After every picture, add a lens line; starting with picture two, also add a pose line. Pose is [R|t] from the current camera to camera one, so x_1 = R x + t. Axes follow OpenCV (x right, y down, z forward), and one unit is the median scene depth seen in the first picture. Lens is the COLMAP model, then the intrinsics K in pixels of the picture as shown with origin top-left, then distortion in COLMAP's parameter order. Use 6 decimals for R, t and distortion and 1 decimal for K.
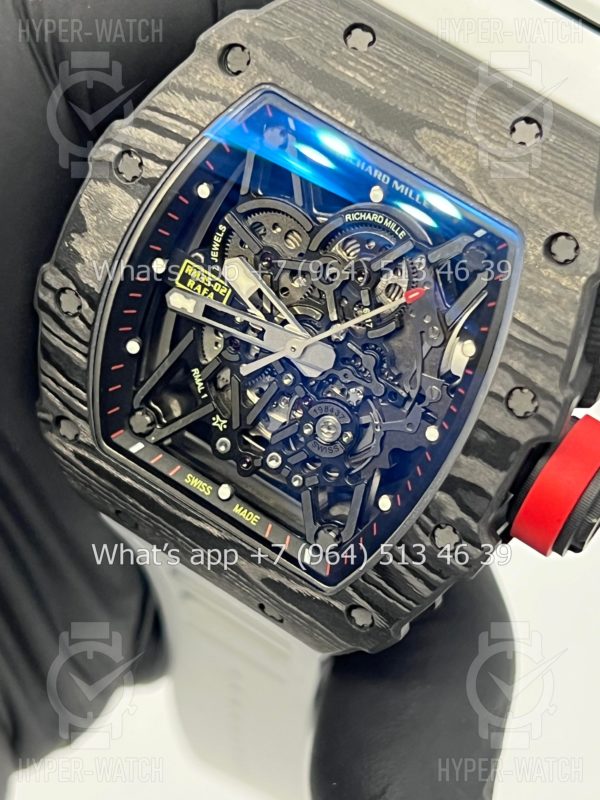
lens RADIAL K [[1956.4, 0, 298.4], [0, 1956.4, 387.7], [0, 0, 1]] dist [0.186680, -0.397927]
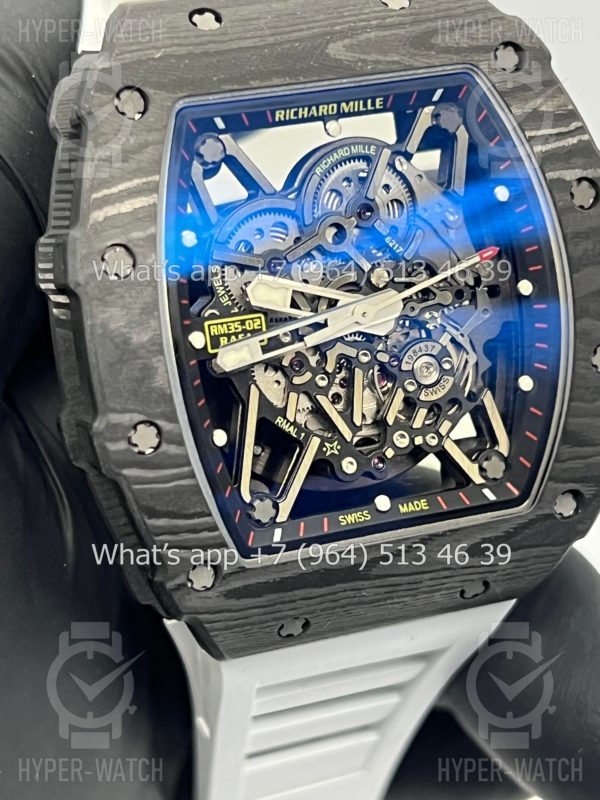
lens RADIAL K [[1956.4, 0, 298.4], [0, 1956.4, 387.7], [0, 0, 1]] dist [0.186680, -0.397927]
pose [[0.608979, -0.561115, 0.560619, -0.556172], [0.659112, 0.751188, 0.035884, -0.047175], [-0.441266, 0.347658, 0.827296, 0.247481]]
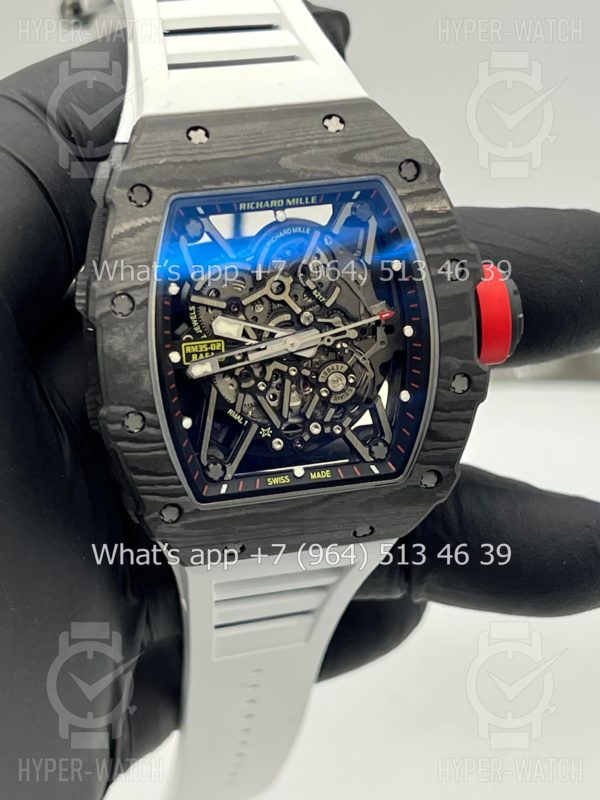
lens RADIAL K [[1956.4, 0, 298.4], [0, 1956.4, 387.7], [0, 0, 1]] dist [0.186680, -0.397927]
pose [[0.689918, -0.562623, 0.455488, -0.629476], [0.606492, 0.792777, 0.060604, -0.075263], [-0.395198, 0.234438, 0.888177, -0.207758]]
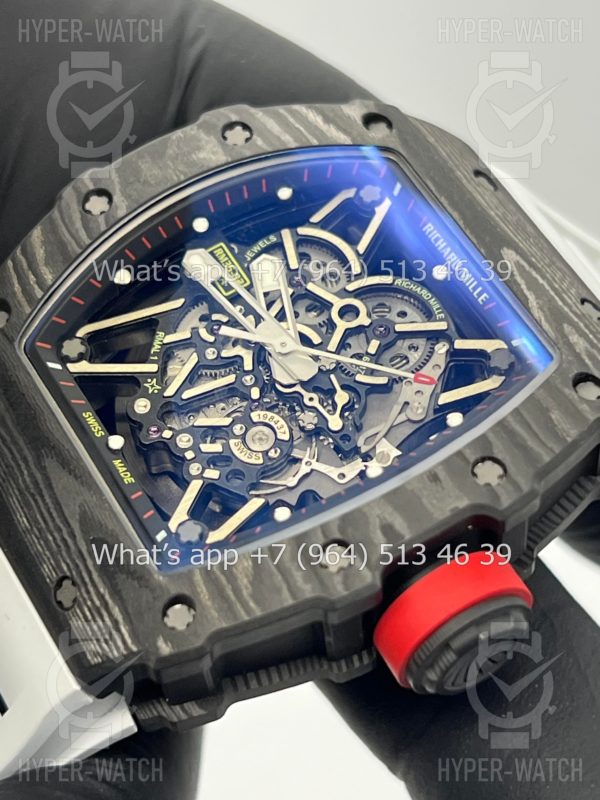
lens RADIAL K [[1956.4, 0, 298.4], [0, 1956.4, 387.7], [0, 0, 1]] dist [0.186680, -0.397927]
pose [[0.806863, 0.590737, -0.001298, 0.016951], [-0.477593, 0.651028, -0.589973, 0.539415], [-0.347673, 0.476647, 0.807422, 0.238274]]
